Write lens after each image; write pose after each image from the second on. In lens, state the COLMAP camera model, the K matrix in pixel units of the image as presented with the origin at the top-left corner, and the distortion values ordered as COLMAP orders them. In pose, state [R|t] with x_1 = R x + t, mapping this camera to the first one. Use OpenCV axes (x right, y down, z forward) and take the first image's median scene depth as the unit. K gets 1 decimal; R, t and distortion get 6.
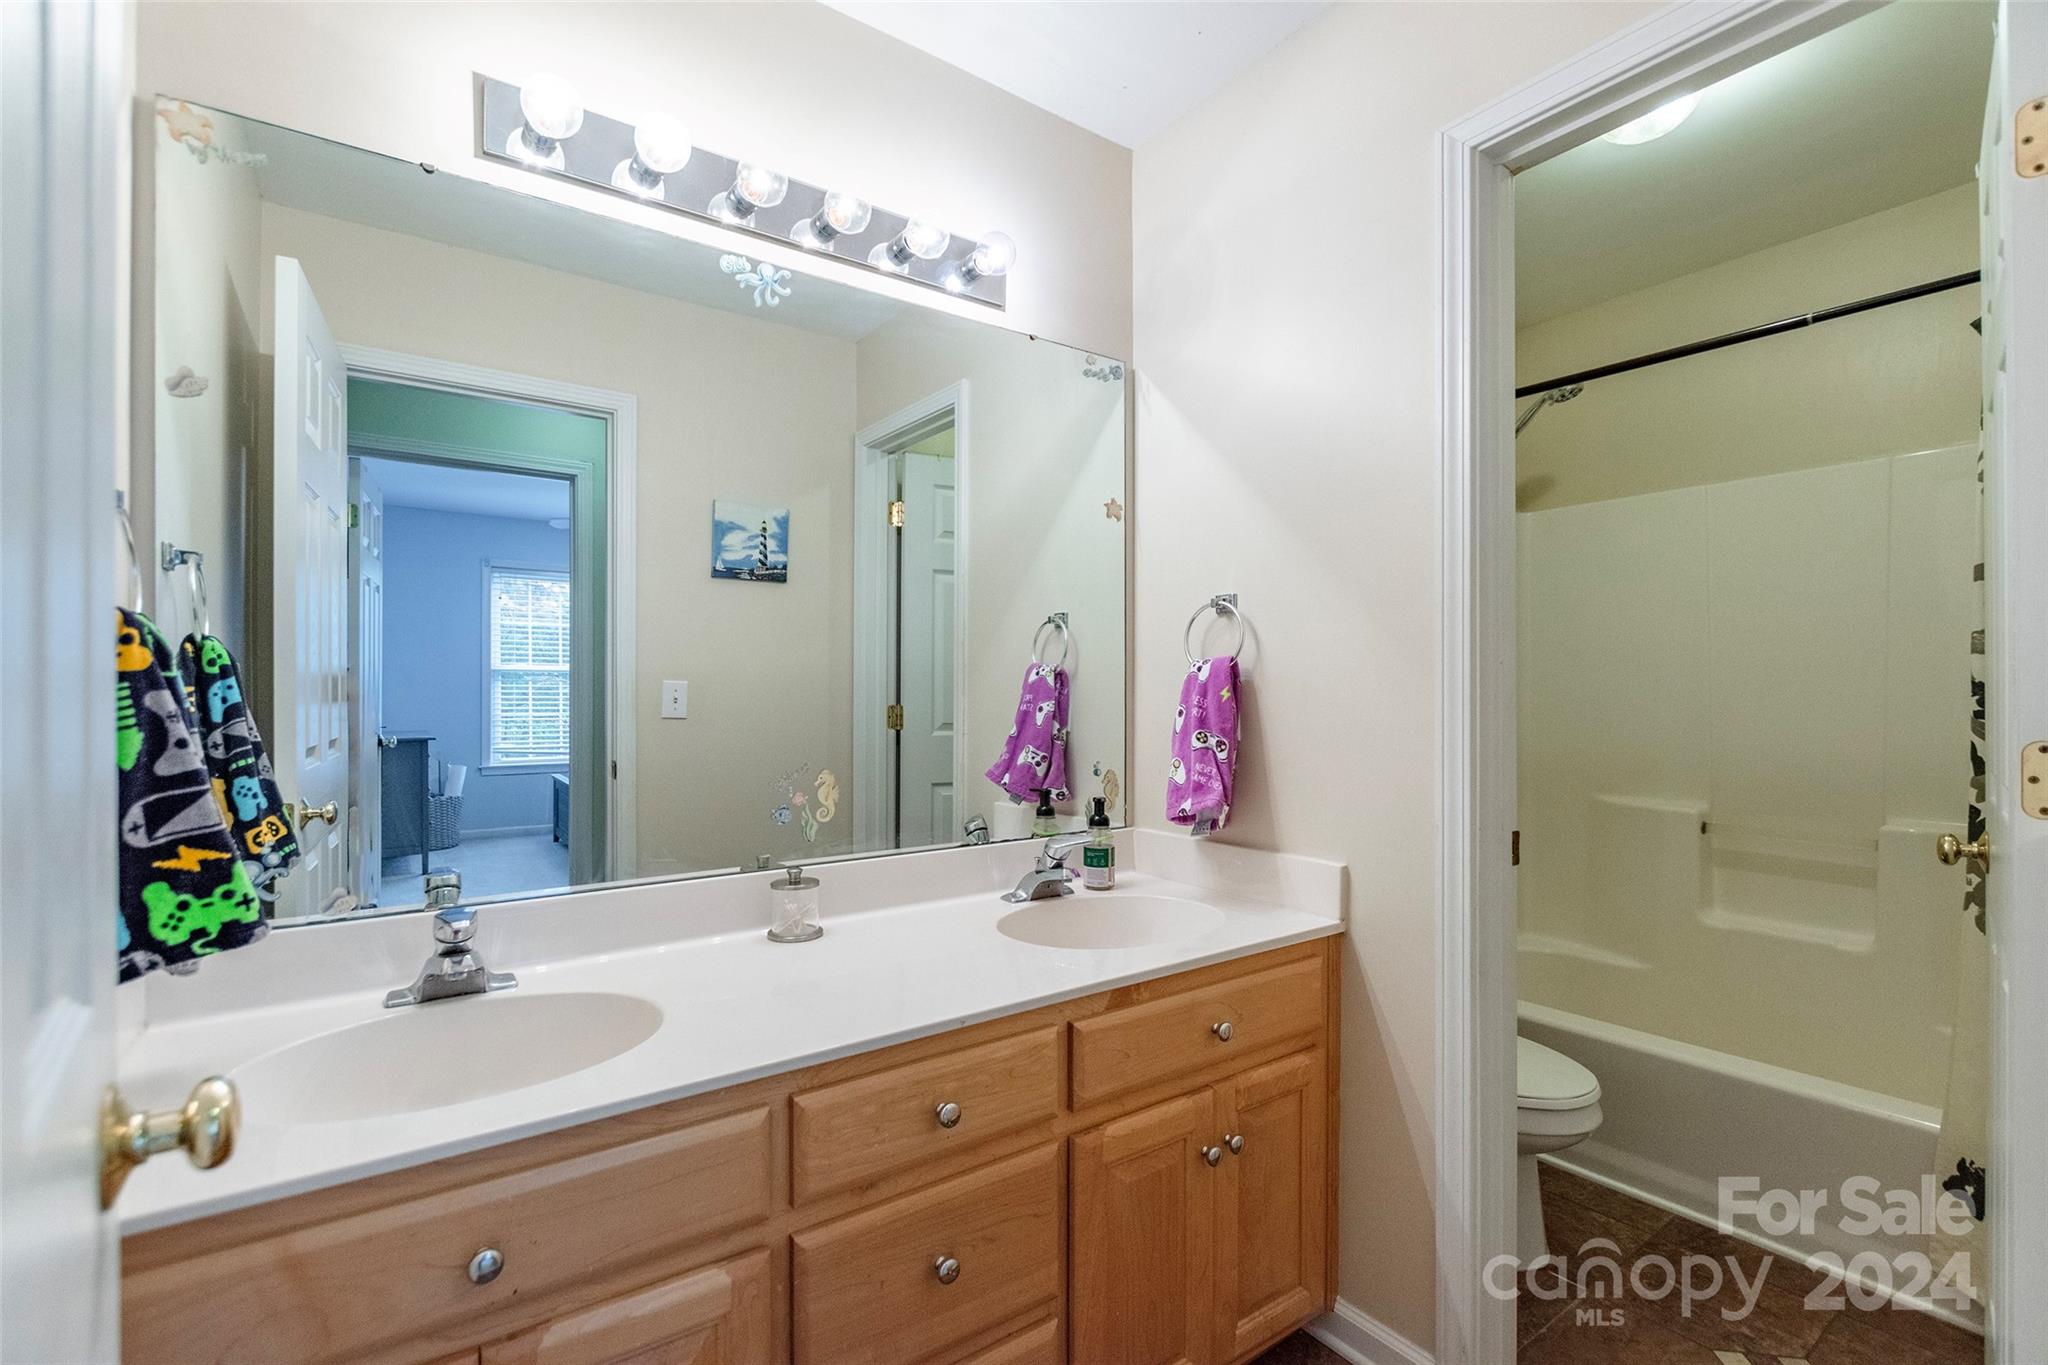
lens RADIAL K [[901.3, 0, 1029.9], [0, 901.3, 677.0], [0, 0, 1]] dist [-0.007588, -0.001323]
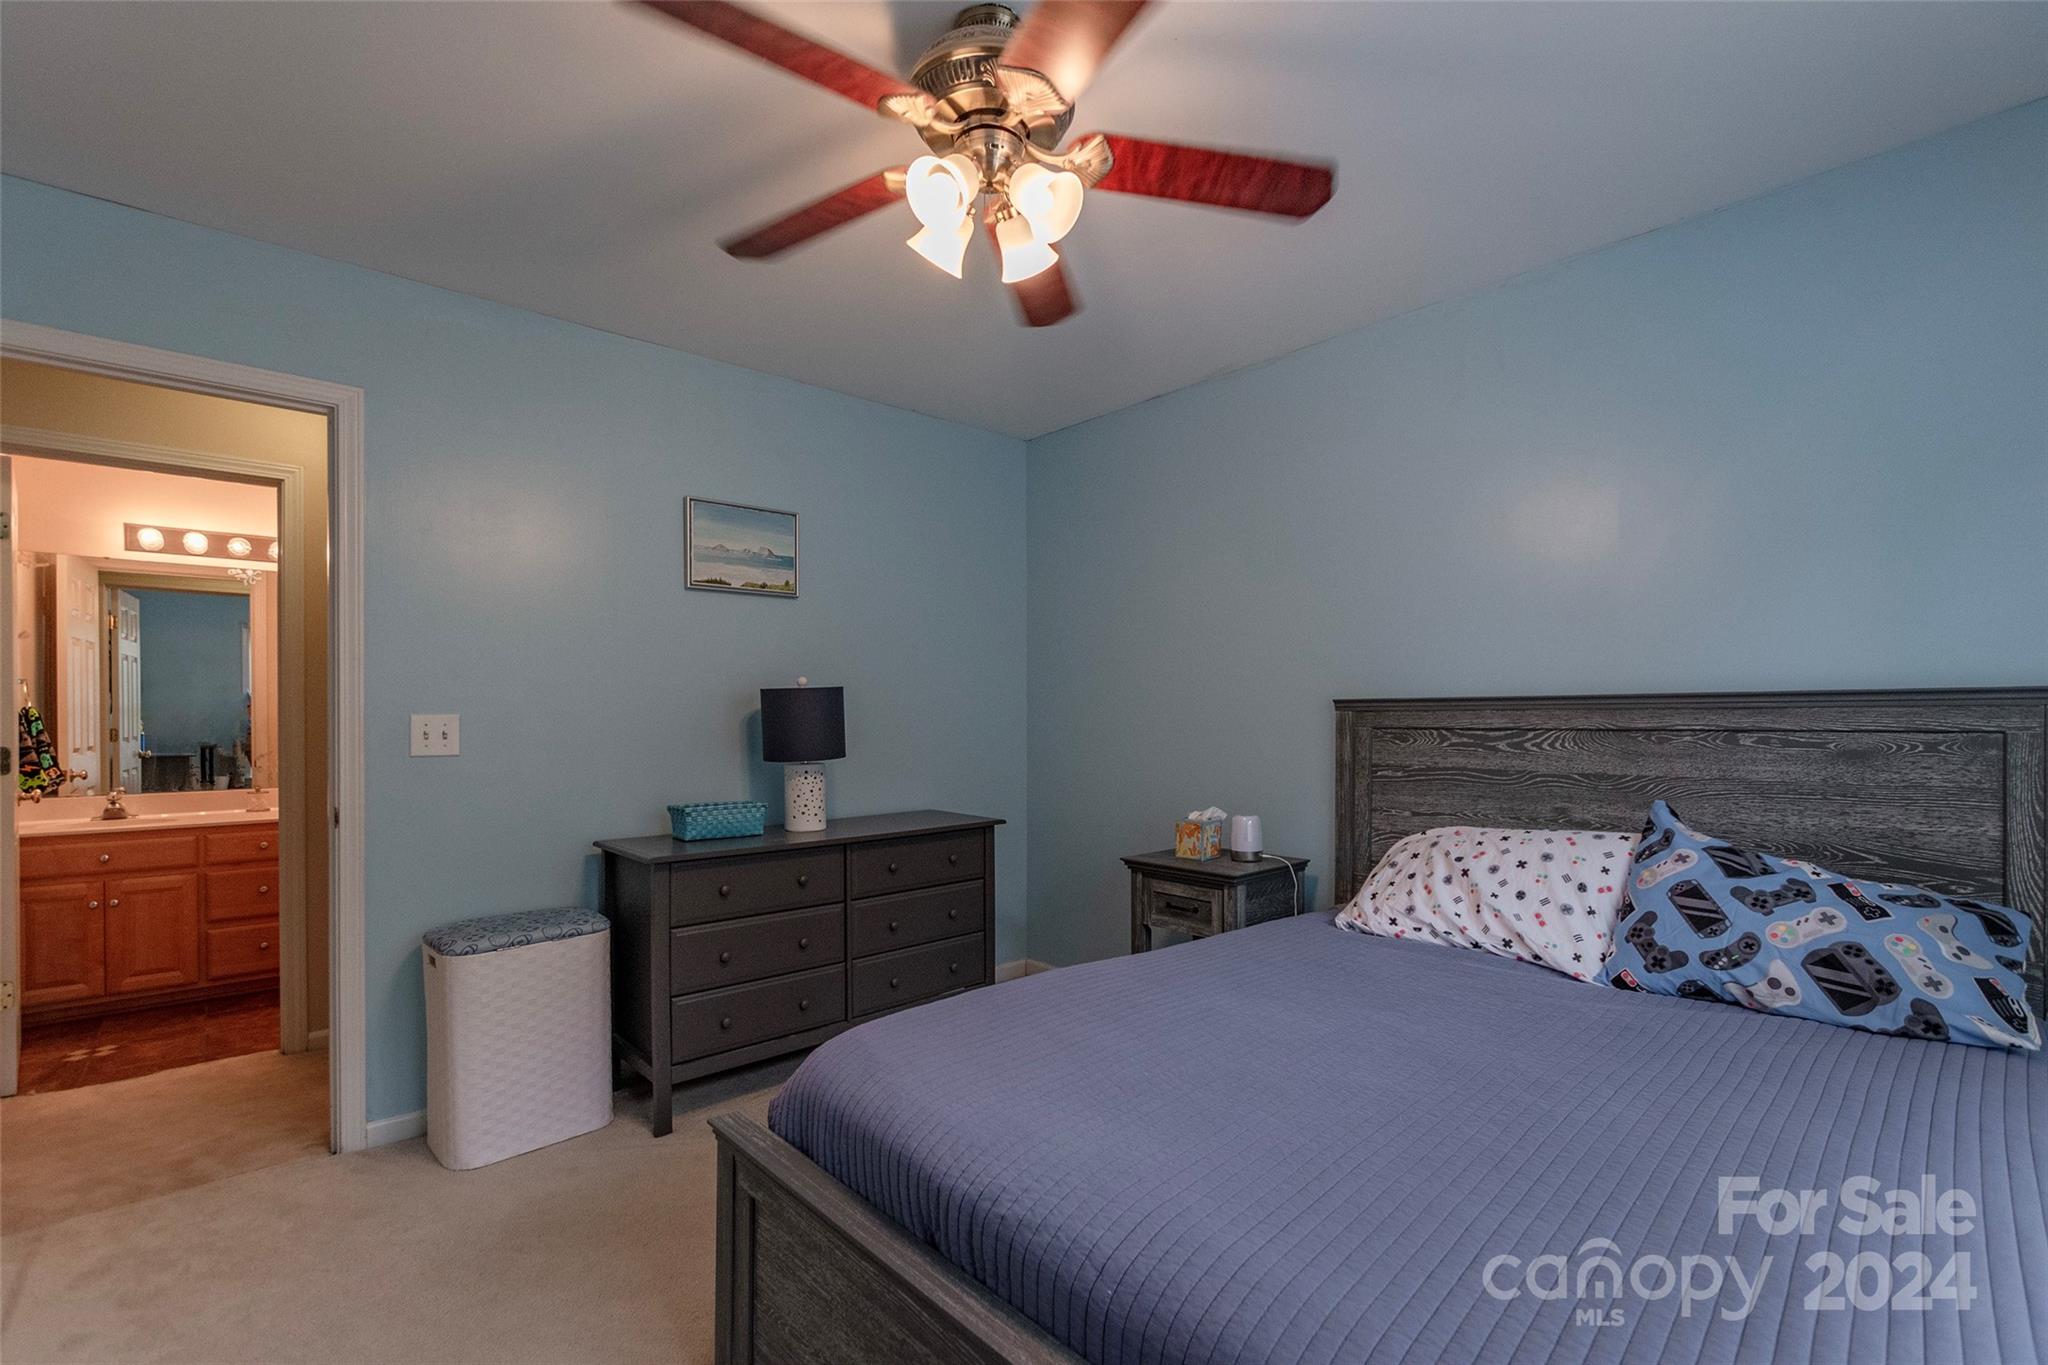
lens RADIAL K [[901.3, 0, 1025.4], [0, 901.3, 701.4], [0, 0, 1]] dist [-0.007588, -0.001323]
pose [[0.994050, -0.005198, 0.108801, 2.091771], [0.004902, 0.999984, 0.002992, -0.057978], [-0.108814, -0.002440, 0.994059, -2.354323]]
